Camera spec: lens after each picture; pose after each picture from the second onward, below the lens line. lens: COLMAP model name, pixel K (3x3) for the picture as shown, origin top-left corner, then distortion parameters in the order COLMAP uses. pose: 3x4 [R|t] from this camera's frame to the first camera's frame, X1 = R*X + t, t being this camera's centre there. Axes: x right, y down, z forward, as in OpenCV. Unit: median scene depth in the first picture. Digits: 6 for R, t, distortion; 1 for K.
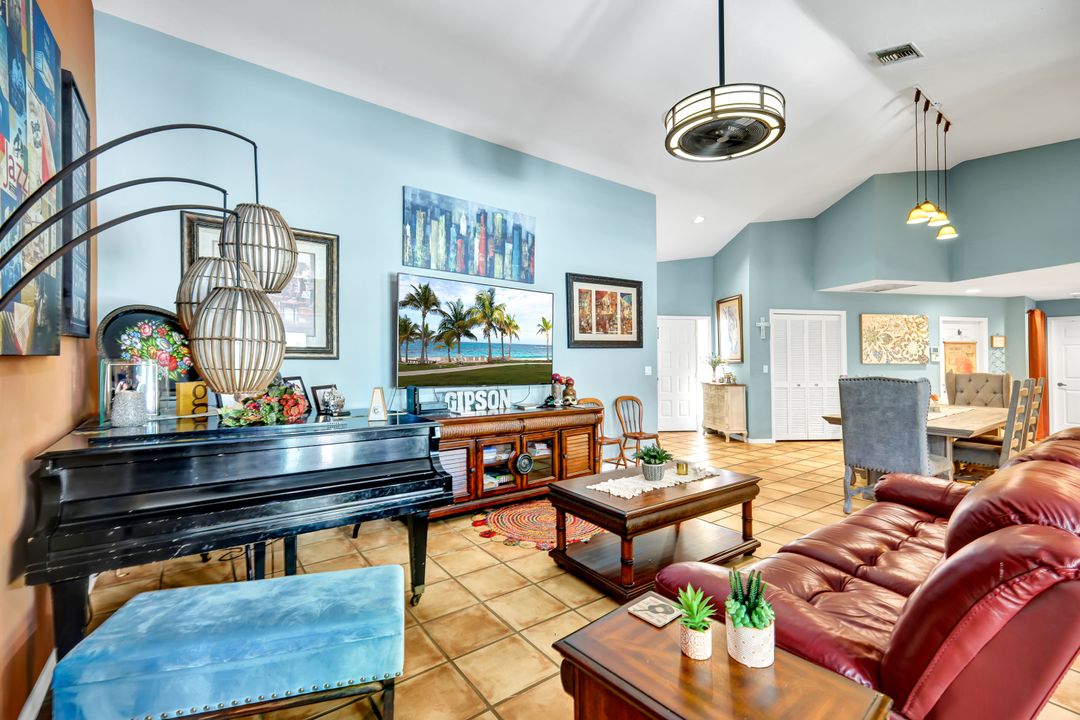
lens RADIAL K [[475.3, 0, 539.2], [0, 475.3, 340.8], [0, 0, 1]] dist [0.000033, -0.000037]
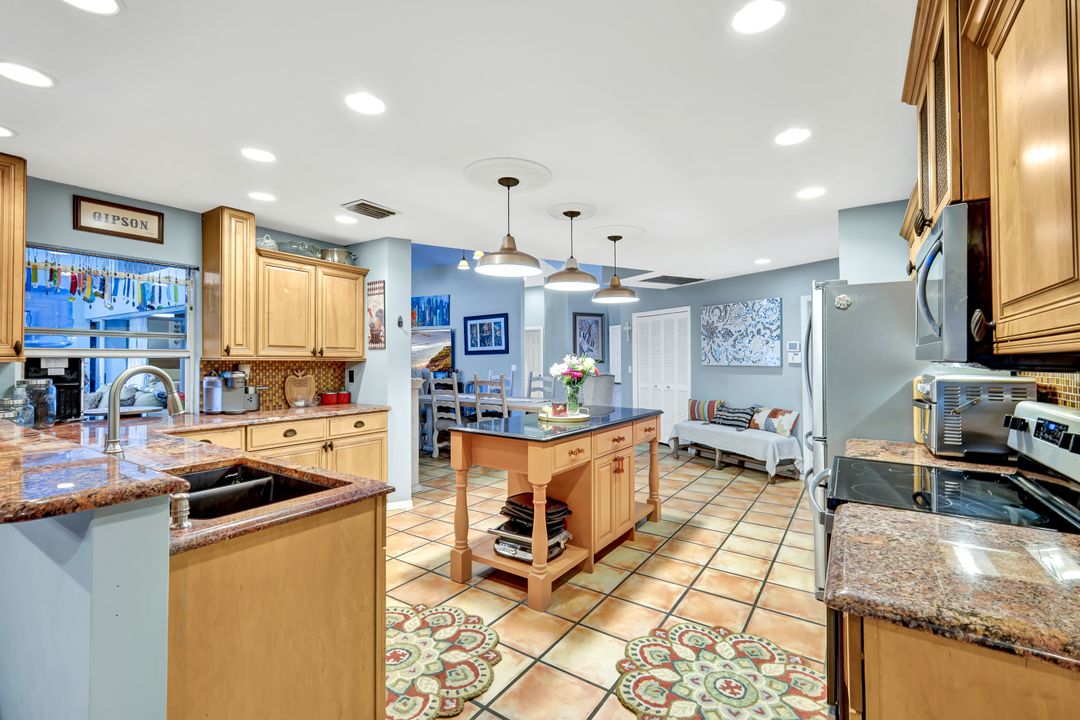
lens RADIAL K [[468.3, 0, 539.6], [0, 468.3, 356.1], [0, 0, 1]] dist [0.001537, 0.000364]
pose [[0.325682, -0.012738, -0.945394, 1.401103], [0.033878, 0.999424, -0.001796, 0.023364], [0.944872, -0.031443, 0.325926, 0.459020]]
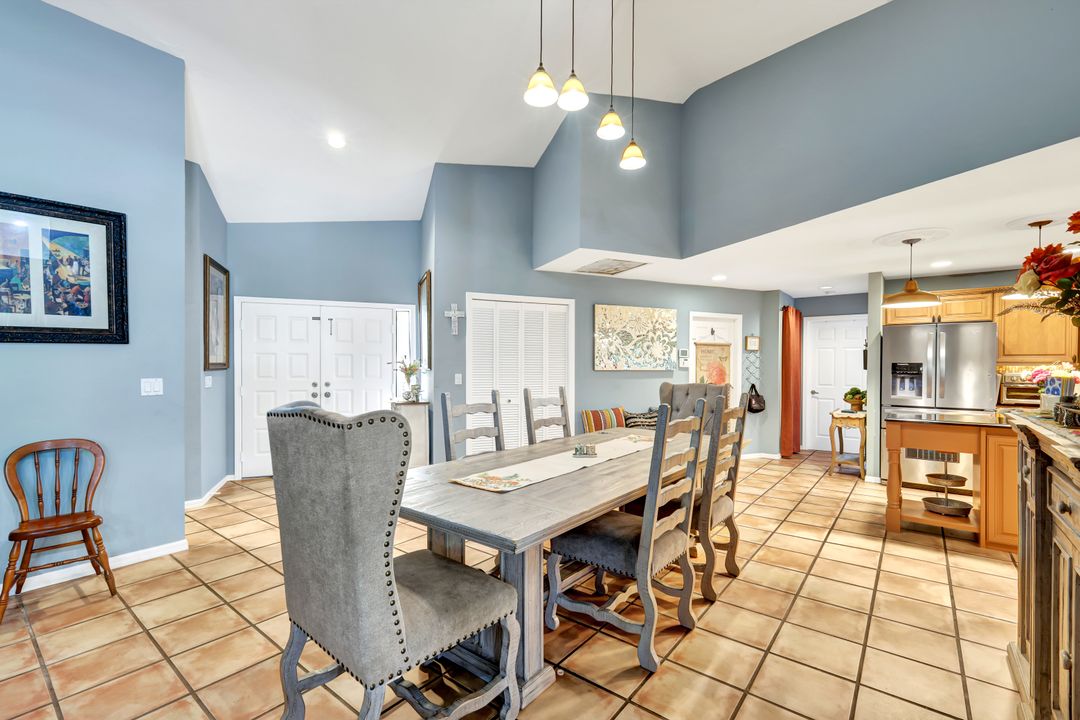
lens RADIAL K [[473.4, 0, 541.3], [0, 473.4, 360.9], [0, 0, 1]] dist [0.001335, 0.000219]
pose [[0.966078, 0.000117, 0.258250, 0.412147], [-0.007496, 0.999591, 0.027589, 0.013216], [-0.258141, -0.028589, 0.965684, 0.303387]]
